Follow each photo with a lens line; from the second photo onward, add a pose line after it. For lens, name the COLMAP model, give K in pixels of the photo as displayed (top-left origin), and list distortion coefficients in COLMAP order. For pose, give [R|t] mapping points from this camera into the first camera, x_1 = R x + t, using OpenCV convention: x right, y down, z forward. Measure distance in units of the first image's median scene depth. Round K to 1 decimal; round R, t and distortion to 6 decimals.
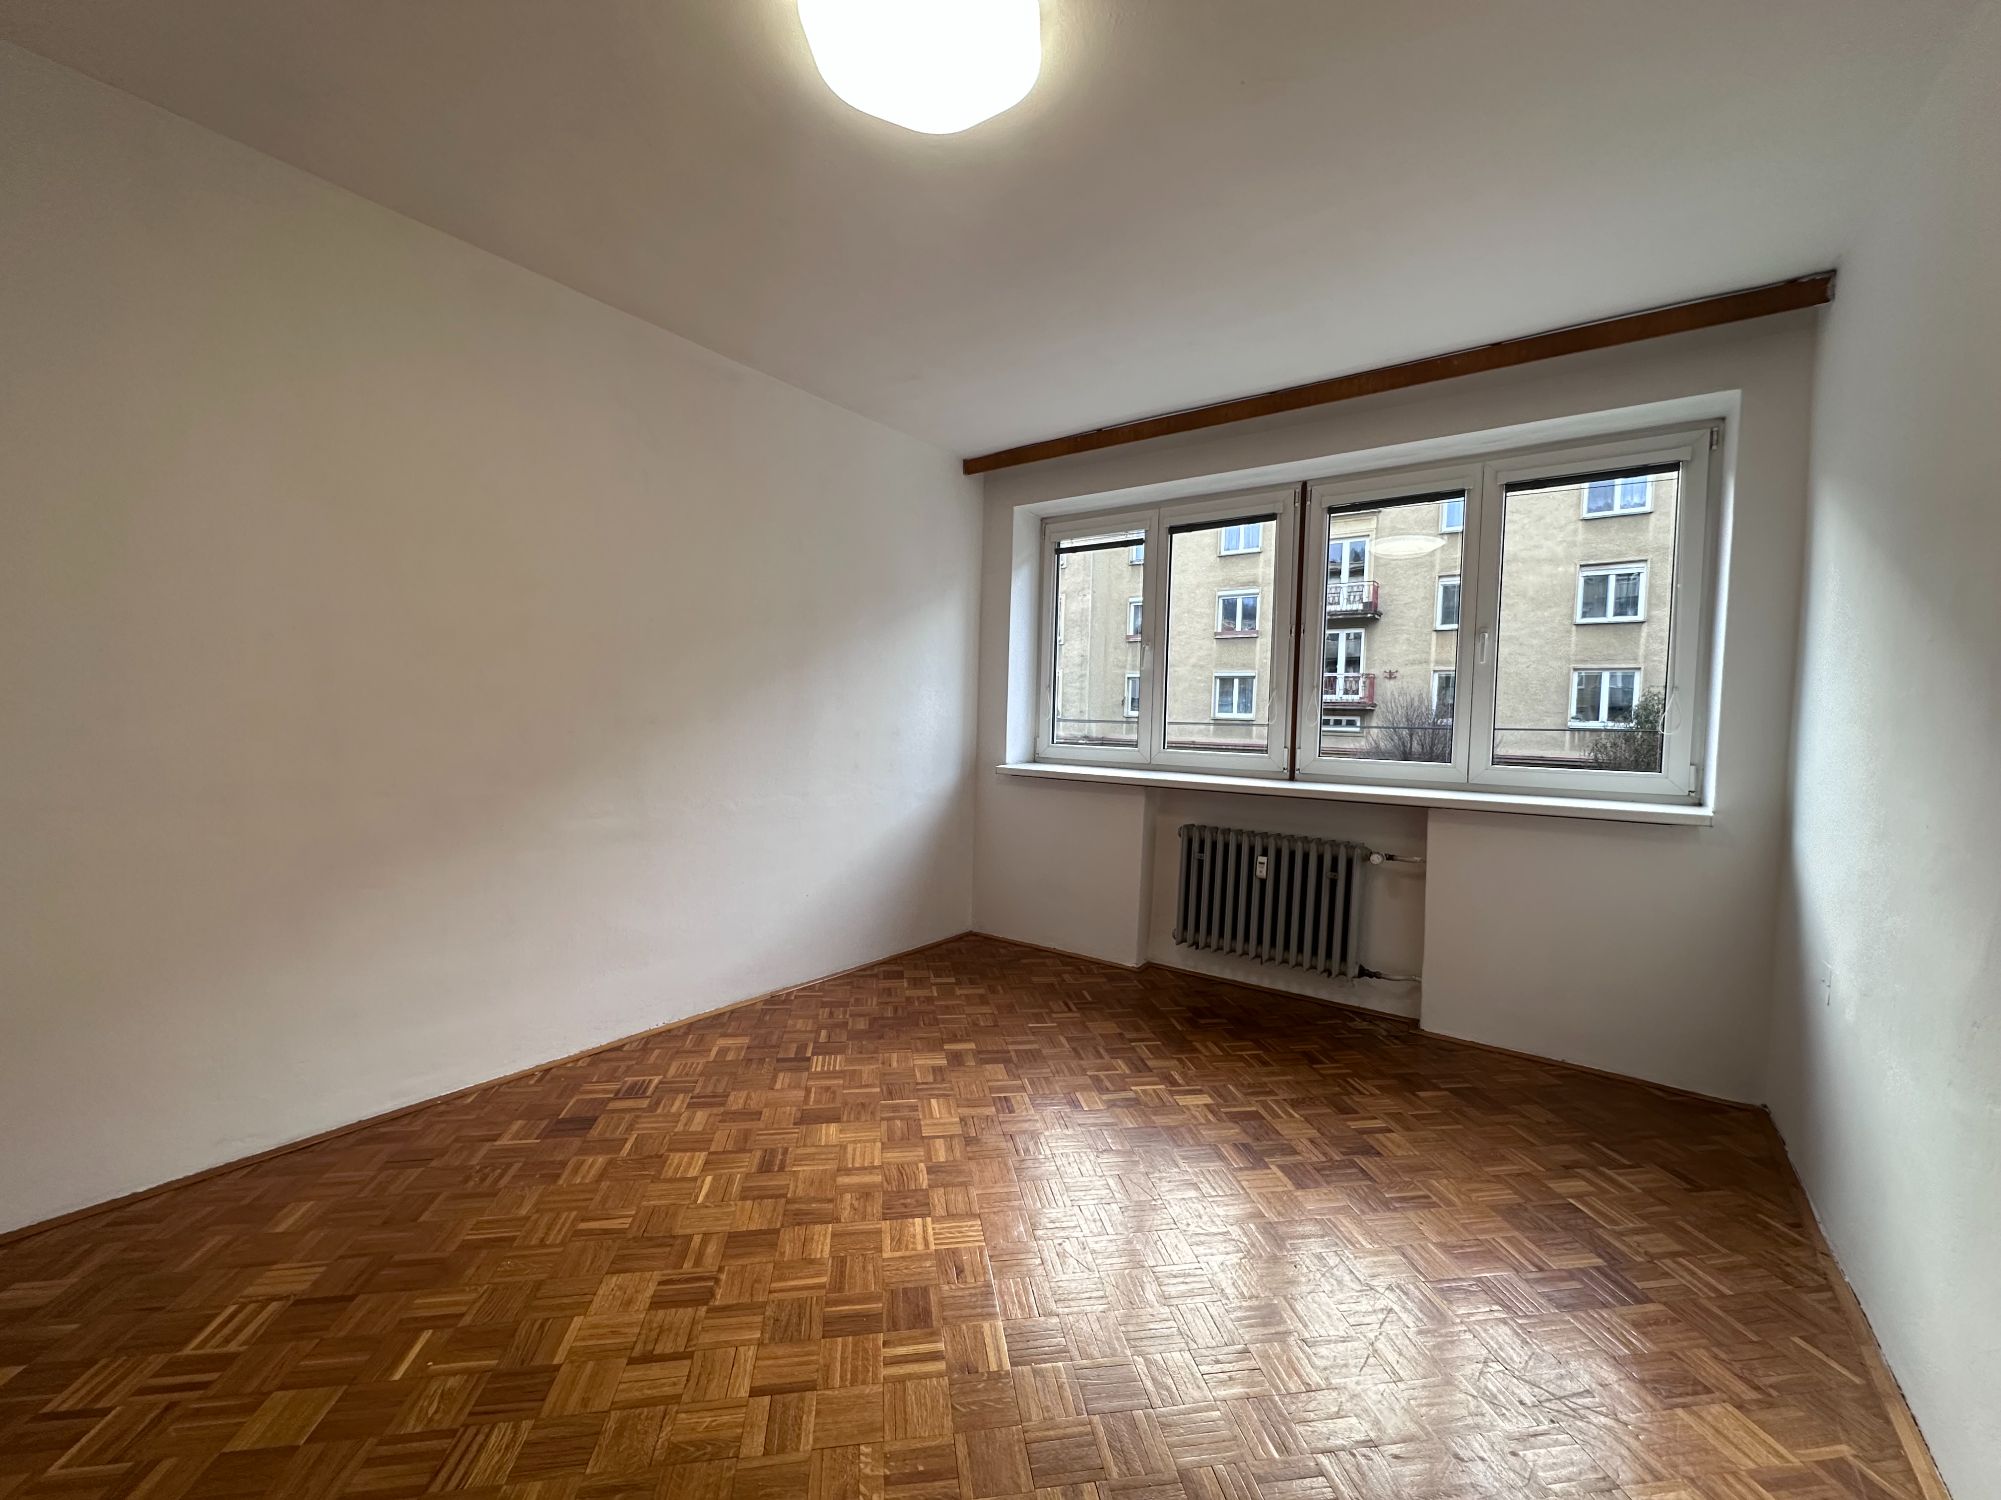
lens RADIAL K [[812.3, 0, 996.5], [0, 812.3, 773.2], [0, 0, 1]] dist [0.000570, 0.000128]
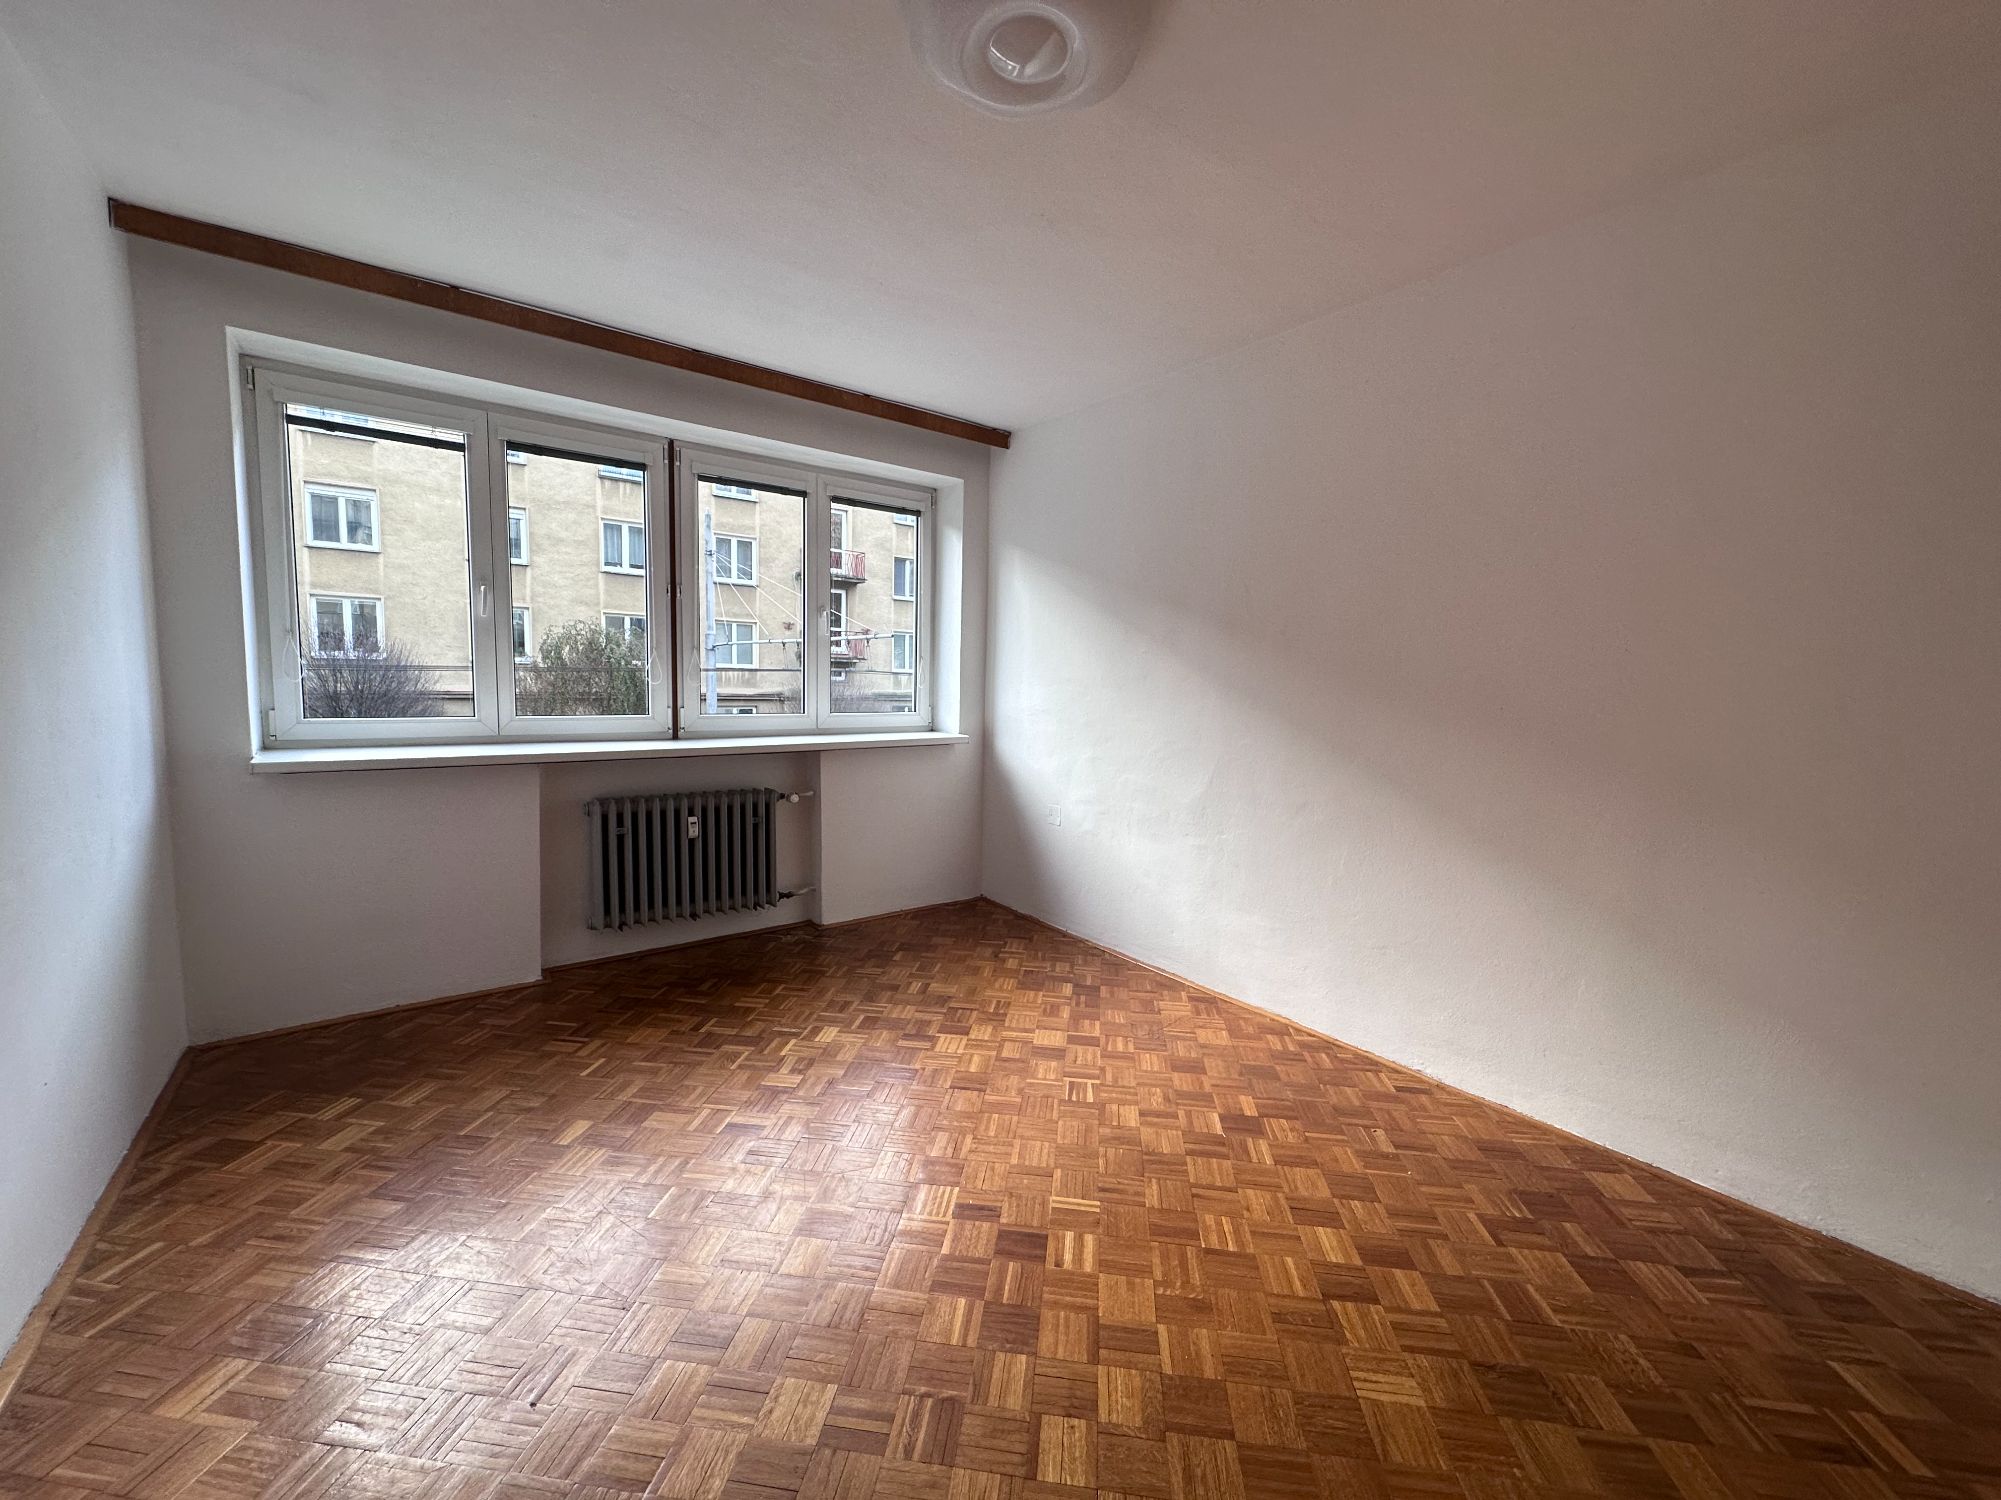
lens RADIAL K [[812.3, 0, 996.5], [0, 812.3, 773.2], [0, 0, 1]] dist [0.000570, 0.000128]
pose [[0.260800, -0.133866, 0.956066, -0.537147], [0.052036, 0.990849, 0.124542, -0.057637], [-0.963989, 0.017269, 0.265380, 0.364034]]
